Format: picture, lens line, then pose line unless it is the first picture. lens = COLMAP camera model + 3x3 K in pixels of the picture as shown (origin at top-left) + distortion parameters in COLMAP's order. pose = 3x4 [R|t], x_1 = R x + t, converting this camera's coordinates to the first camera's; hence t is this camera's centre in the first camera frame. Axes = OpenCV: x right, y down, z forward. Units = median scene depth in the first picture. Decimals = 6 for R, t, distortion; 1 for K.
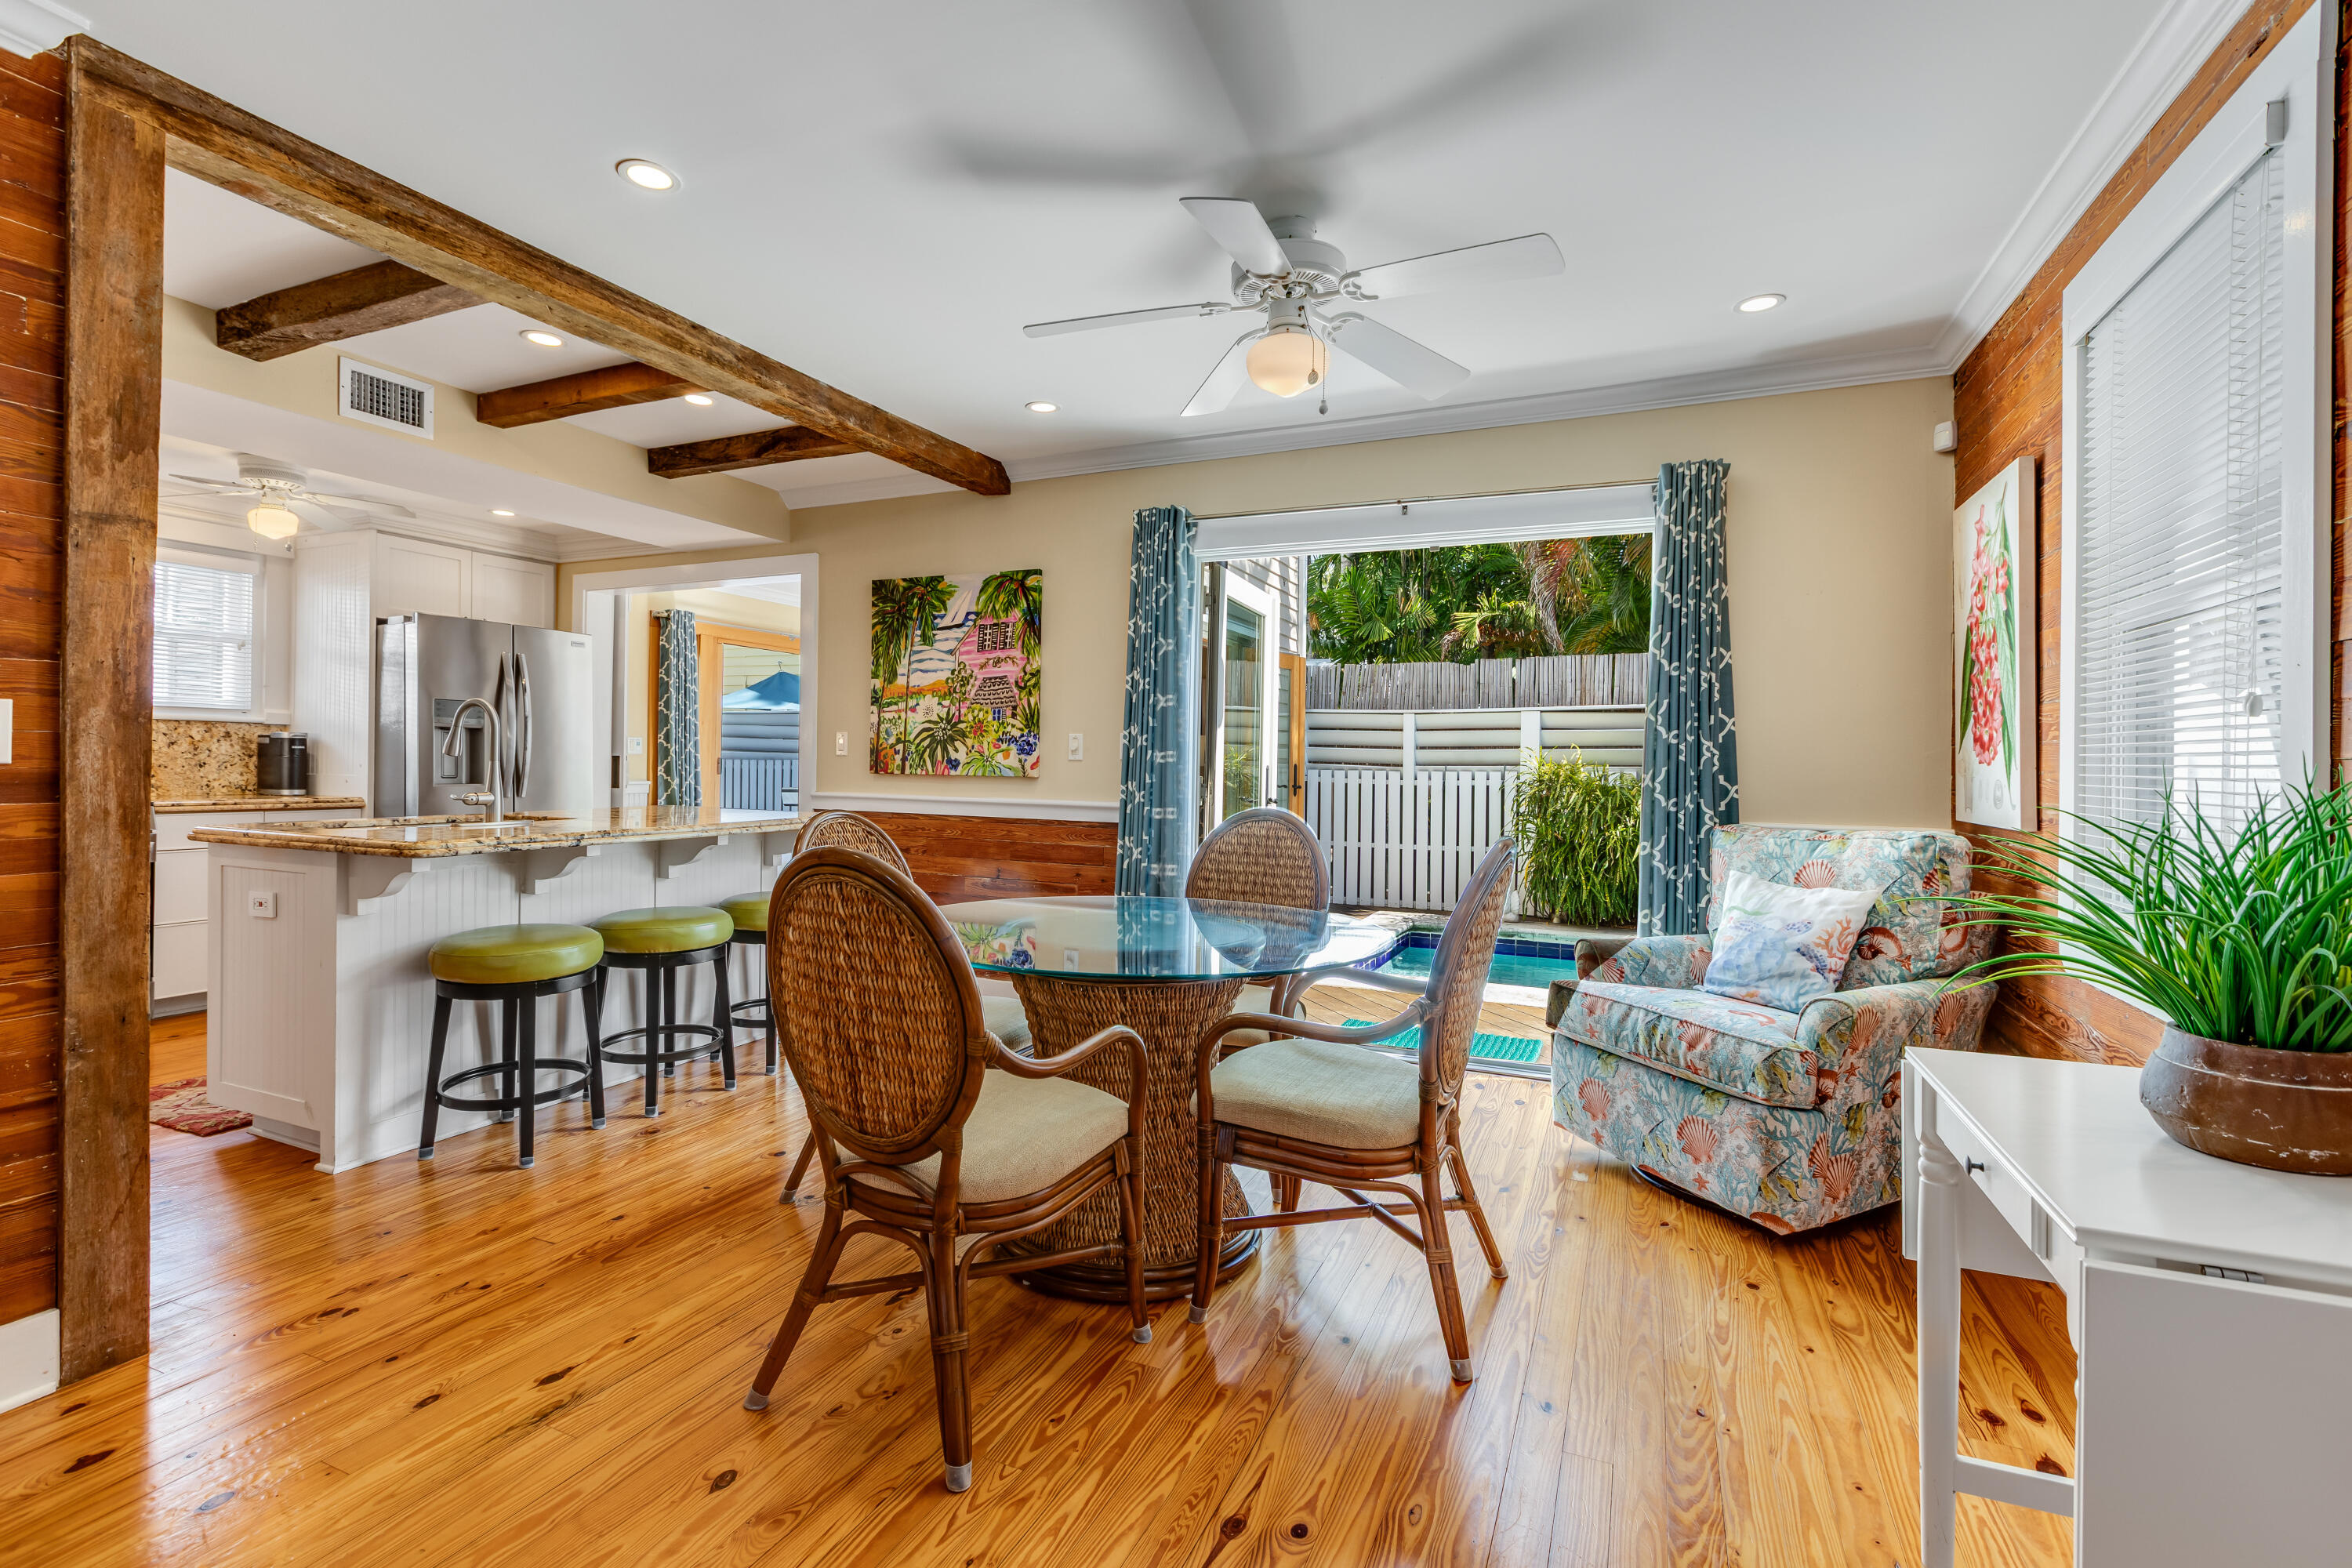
lens RADIAL K [[1053.7, 0, 1177.2], [0, 1053.7, 760.4], [0, 0, 1]] dist [0.000406, 0.000788]
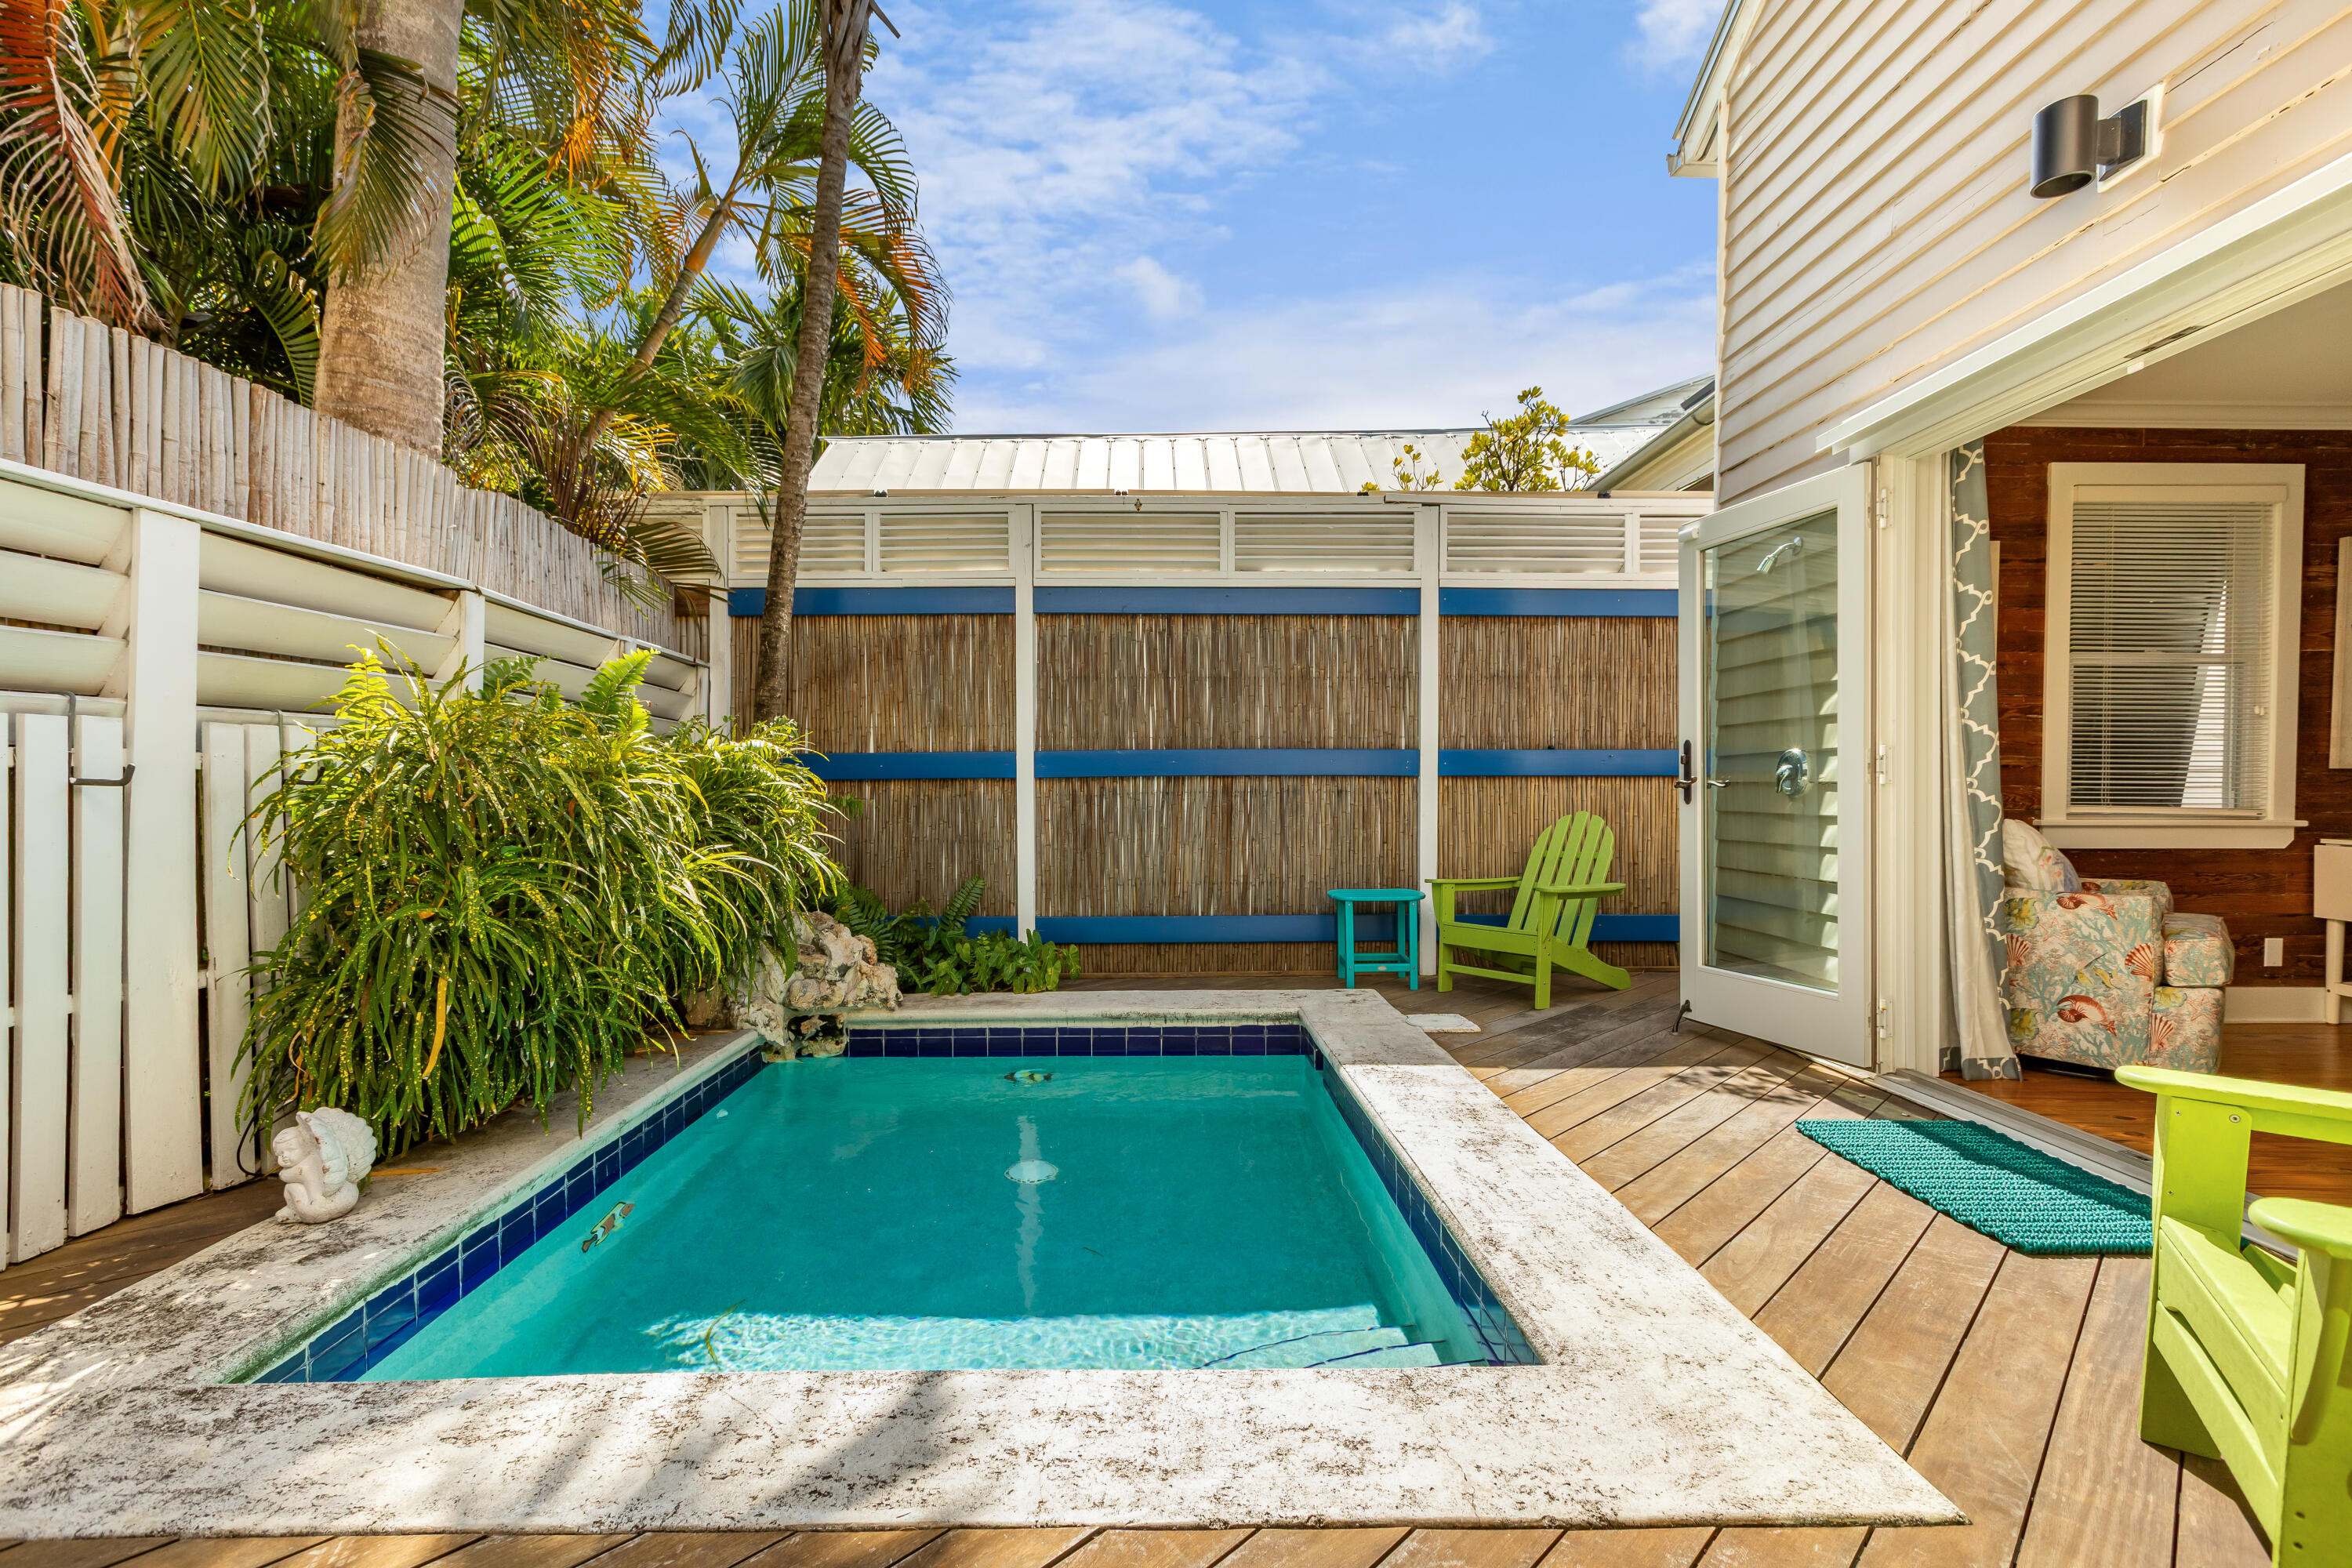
lens RADIAL K [[1064.8, 0, 1169.4], [0, 1064.8, 815.3], [0, 0, 1]] dist [0.003454, -0.000370]
pose [[-0.414394, -0.035595, 0.909401, -0.097193], [-0.006979, 0.999330, 0.035934, 0.042619], [-0.910071, 0.008544, -0.414365, 1.528224]]
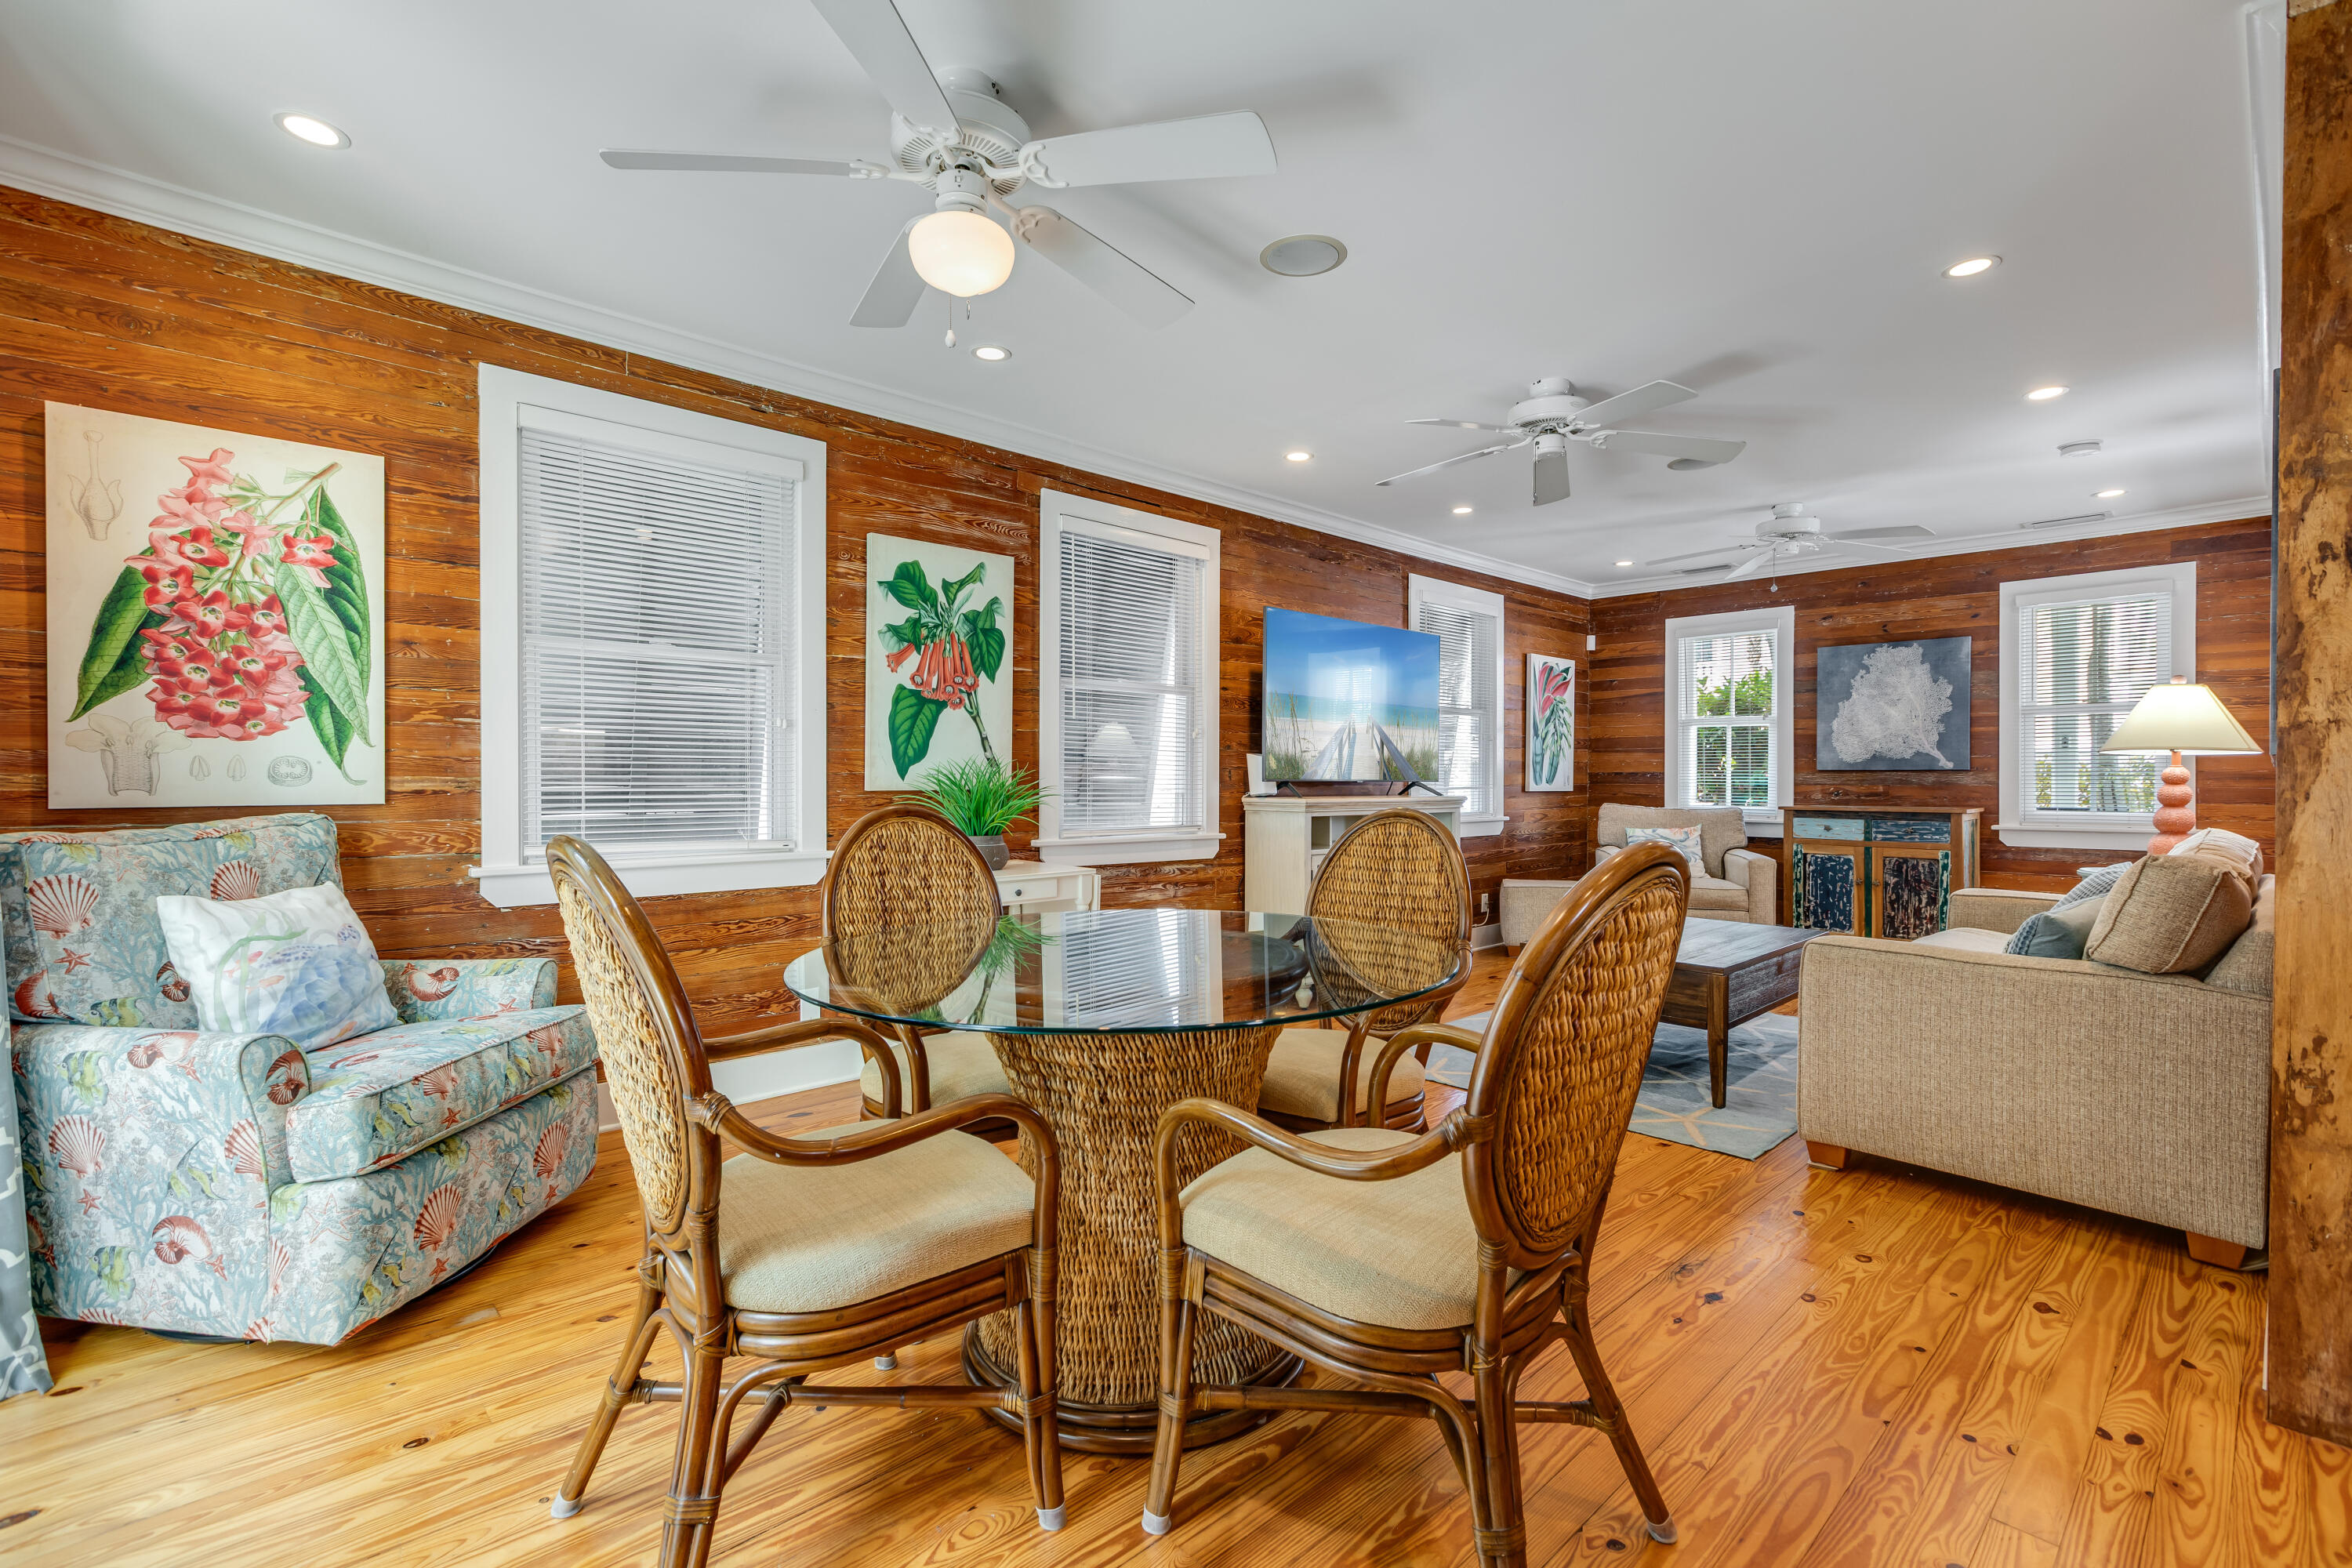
lens RADIAL K [[1053.7, 0, 1184.1], [0, 1053.7, 773.2], [0, 0, 1]] dist [0.000406, 0.000788]
pose [[-0.921301, -0.011872, 0.388670, -0.207749], [-0.012914, 0.999917, -0.000069, 0.012363], [-0.388636, -0.005083, -0.921377, 0.902857]]
